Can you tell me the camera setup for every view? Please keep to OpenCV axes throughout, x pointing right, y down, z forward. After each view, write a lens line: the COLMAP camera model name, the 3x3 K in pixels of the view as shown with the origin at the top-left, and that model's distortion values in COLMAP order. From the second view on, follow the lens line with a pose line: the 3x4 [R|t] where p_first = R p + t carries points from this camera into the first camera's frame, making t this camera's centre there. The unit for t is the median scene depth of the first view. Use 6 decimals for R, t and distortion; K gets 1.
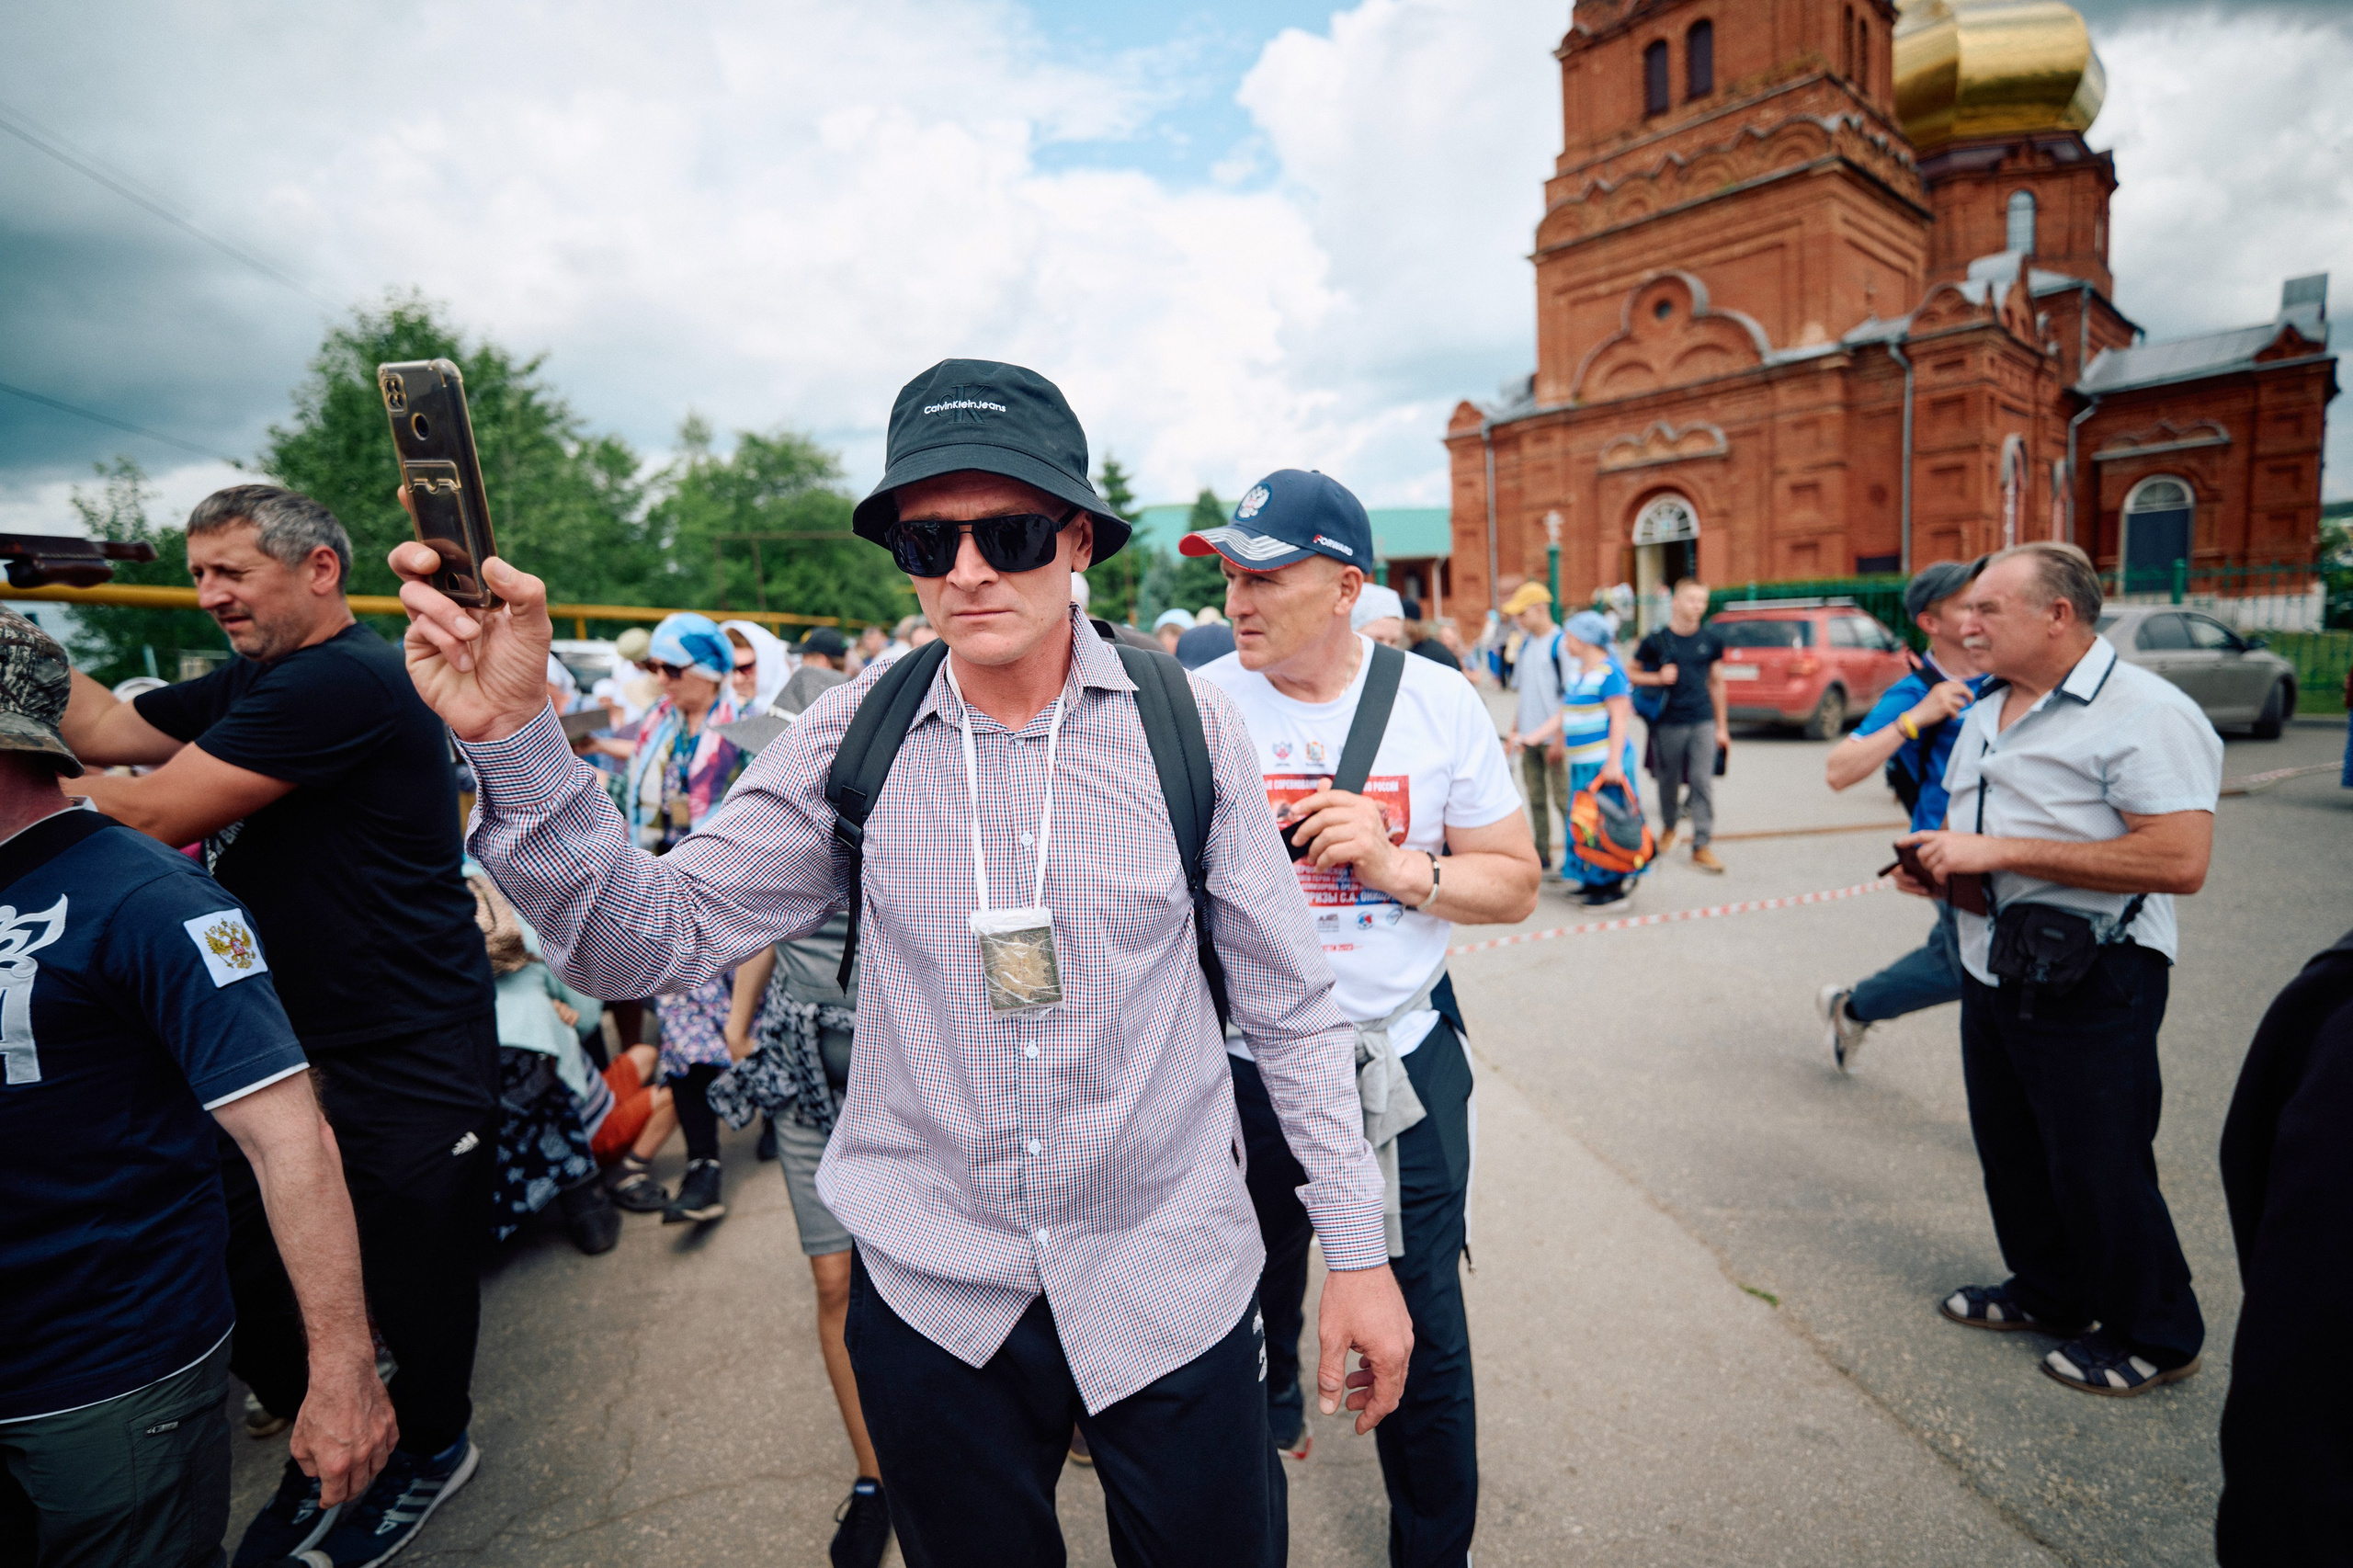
lens RADIAL K [[1073.6, 0, 1160.1], [0, 1073.6, 770.4], [0, 0, 1]] dist [-0.011311, 0.000963]
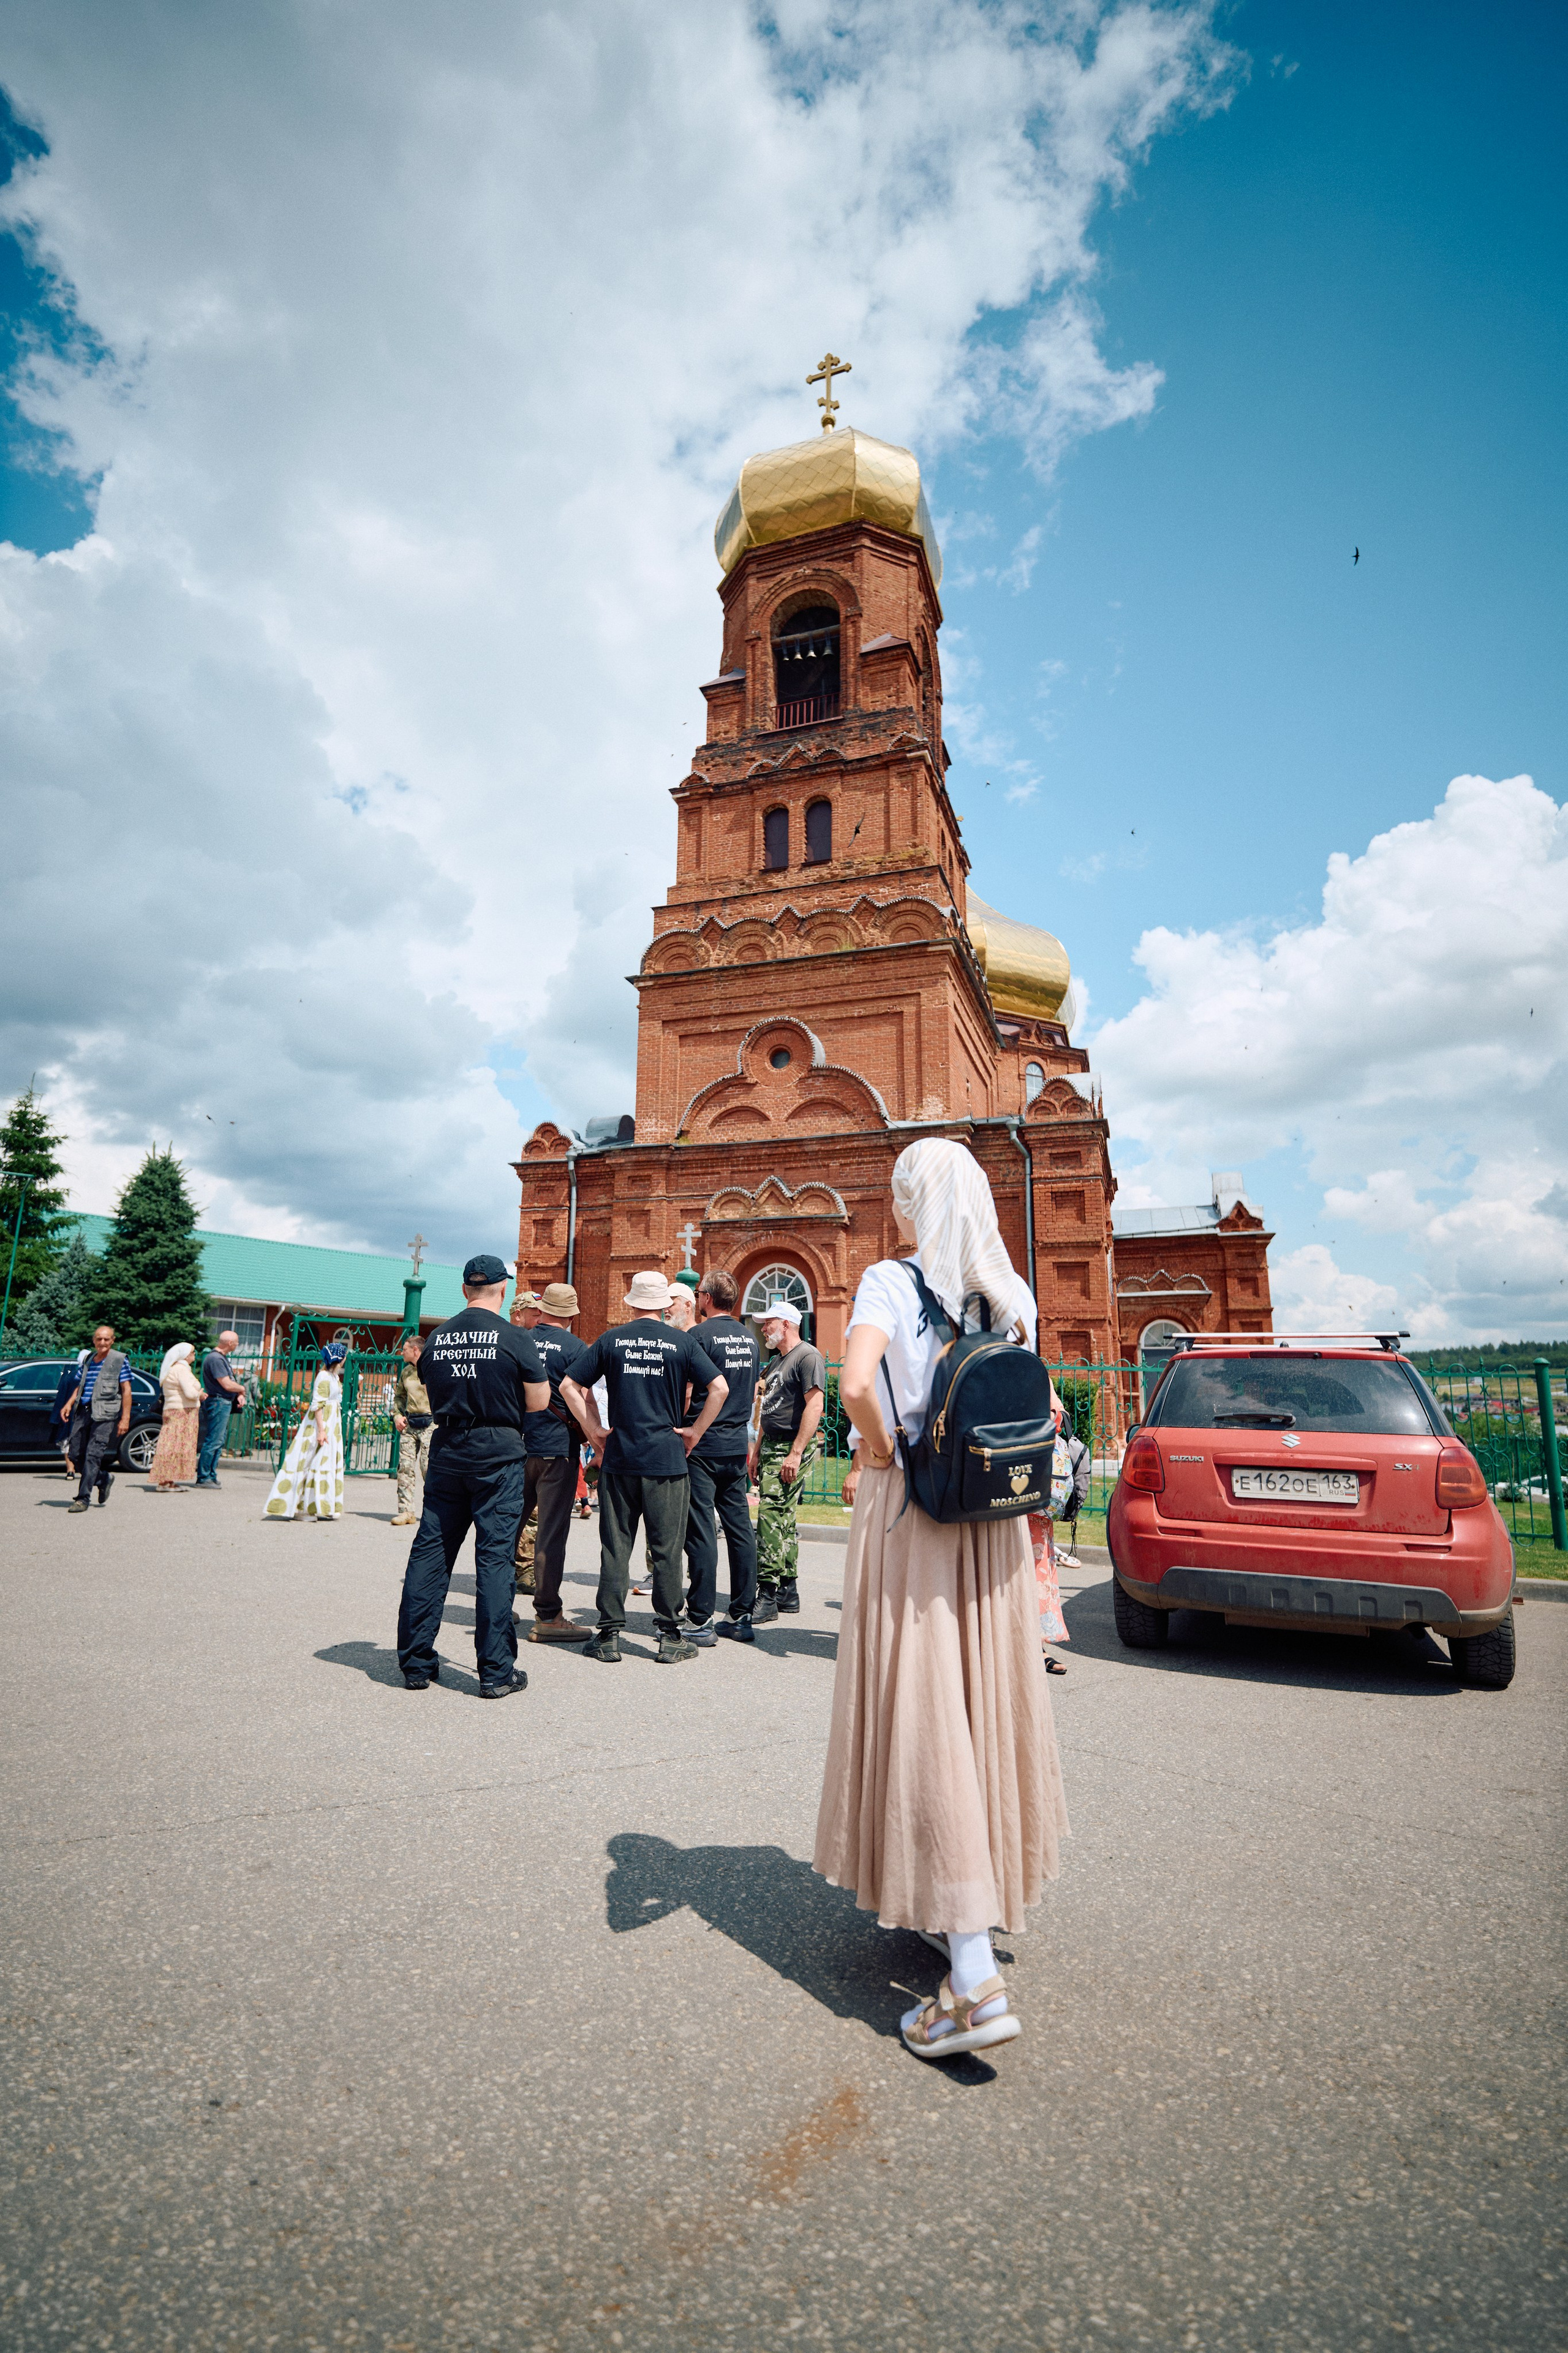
lens RADIAL K [[1073.6, 0, 766.9], [0, 1073.6, 1173.8], [0, 0, 1]] dist [-0.011311, 0.000963]
pose [[0.867864, 0.185769, 0.460763, 0.068618], [-0.009975, 0.933786, -0.357694, -0.023596], [-0.496702, 0.305833, 0.812252, 0.302826]]
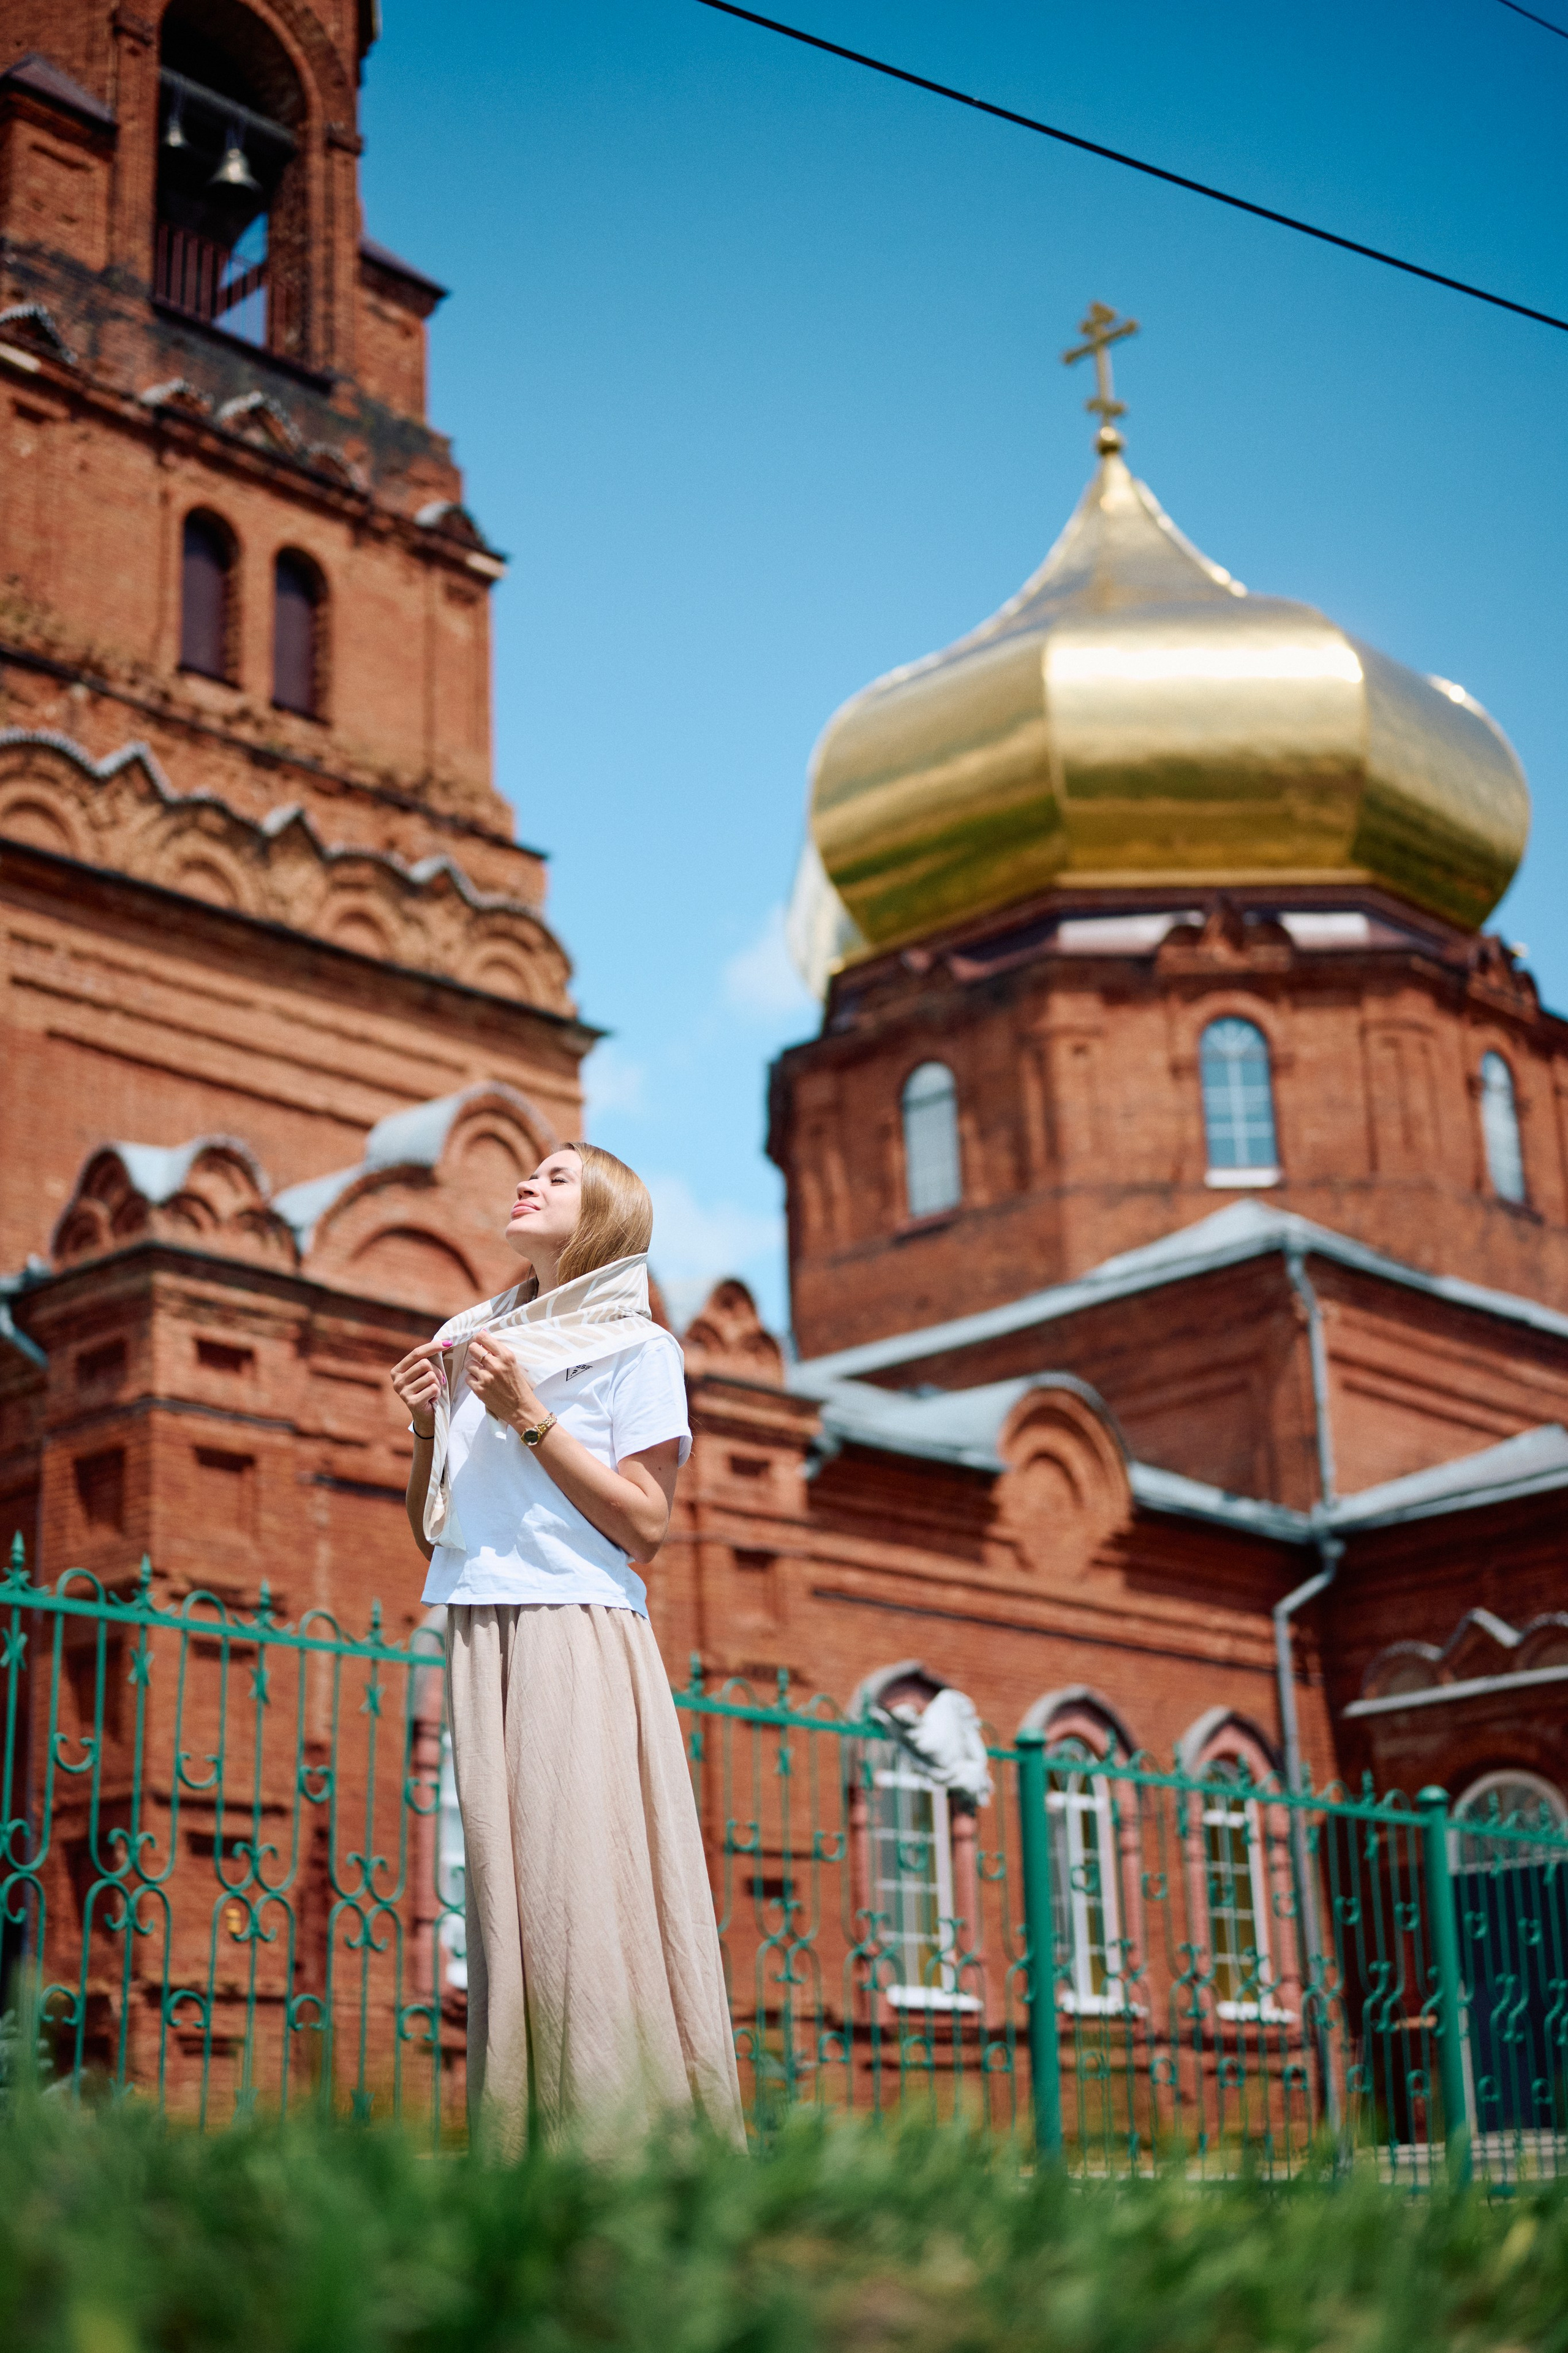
lens RADIAL K [[3343.1, 0, 794.6], [0, 3343.1, 1185.4], [0, 0, 1]] dist [-0.007069, 0.000000]
pose [[0.994070, 0.063331, 0.088394, 0.703209], [-0.018468, 0.899412, -0.436712, 0.027664], [-0.107160, 0.432490, 0.895248, -0.009351]]
